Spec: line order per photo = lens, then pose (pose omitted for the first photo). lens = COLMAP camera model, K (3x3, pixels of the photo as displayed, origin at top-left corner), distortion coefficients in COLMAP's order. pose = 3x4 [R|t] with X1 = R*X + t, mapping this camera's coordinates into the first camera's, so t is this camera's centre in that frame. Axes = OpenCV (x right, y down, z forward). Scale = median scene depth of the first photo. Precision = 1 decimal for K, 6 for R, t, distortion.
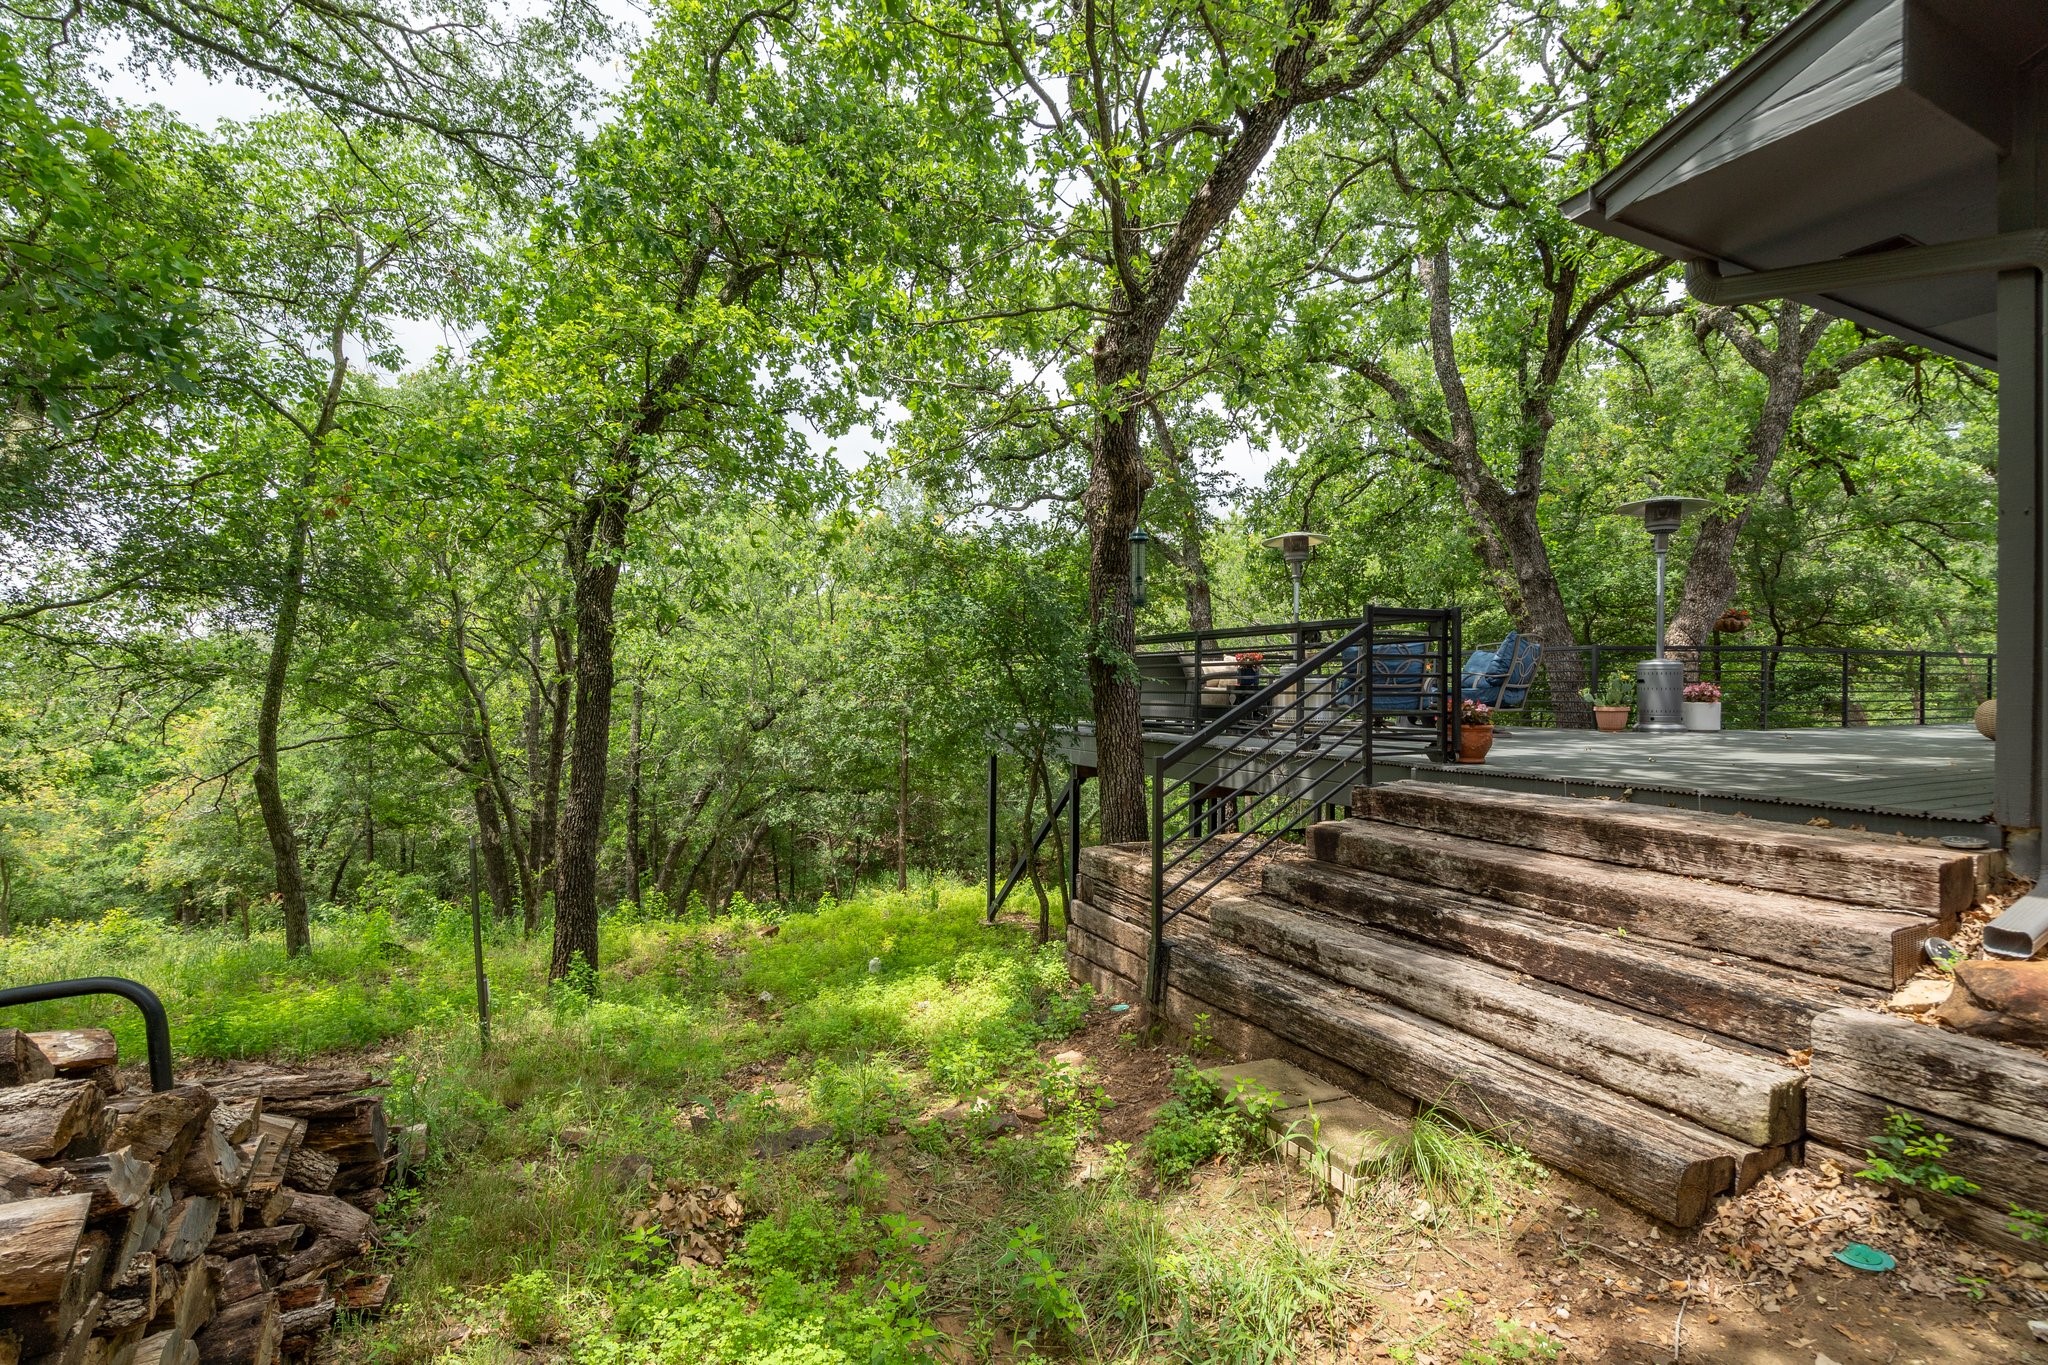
lens RADIAL K [[932.2, 0, 1025.5], [0, 932.2, 691.1], [0, 0, 1]] dist [0.000925, -0.000216]
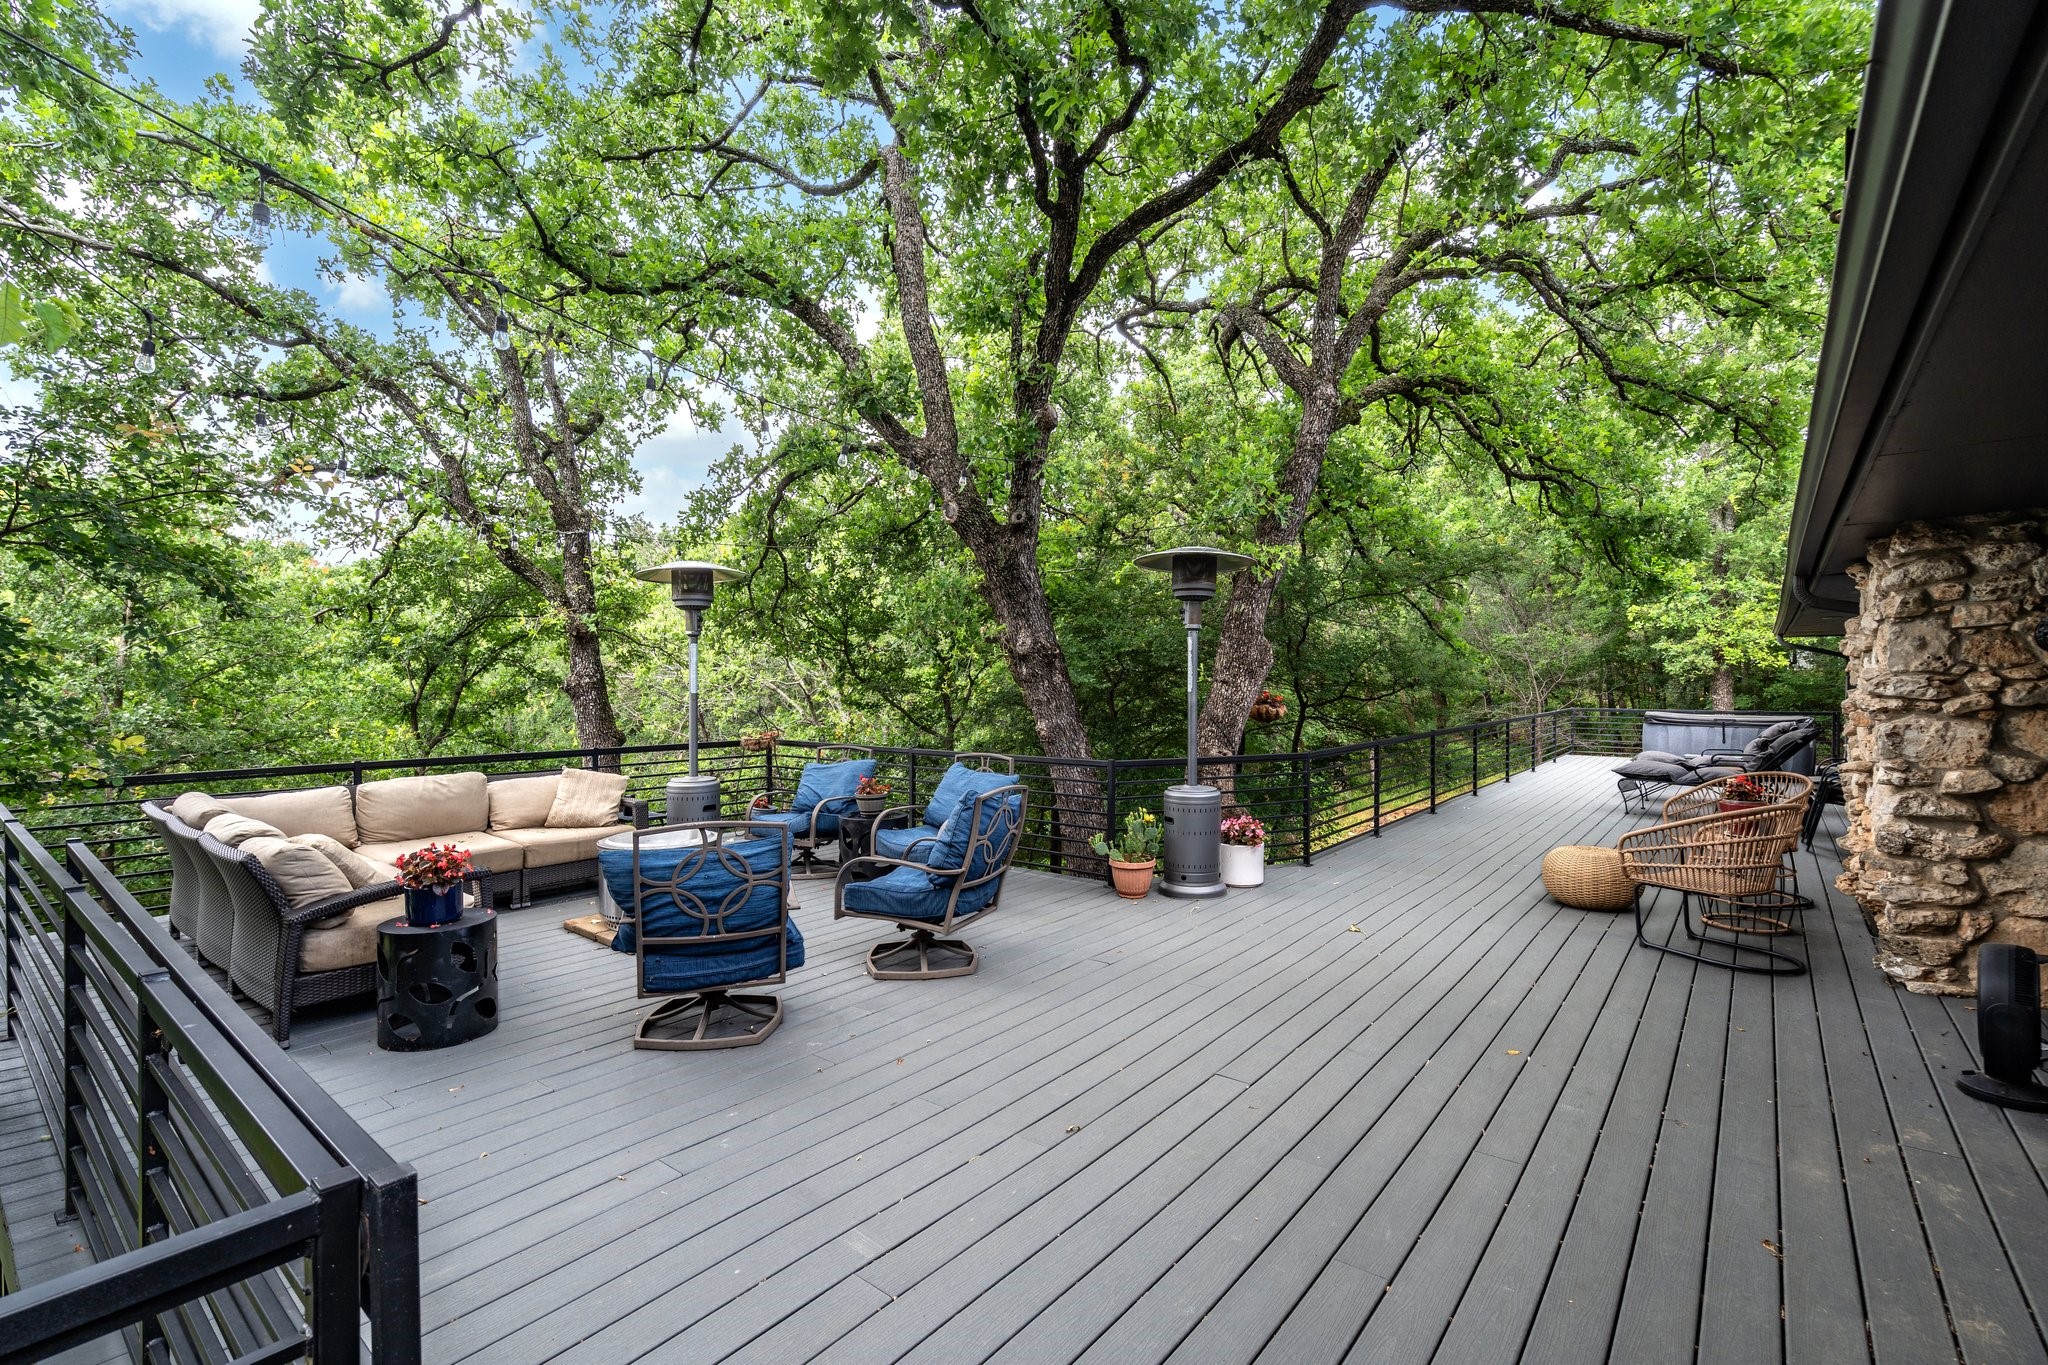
lens RADIAL K [[932.2, 0, 1025.5], [0, 932.2, 691.1], [0, 0, 1]] dist [0.000925, -0.000216]
pose [[0.906368, -0.009616, 0.422379, 0.240930], [0.006011, 0.999933, 0.009866, -0.094468], [-0.422446, -0.006403, 0.906366, 0.370405]]
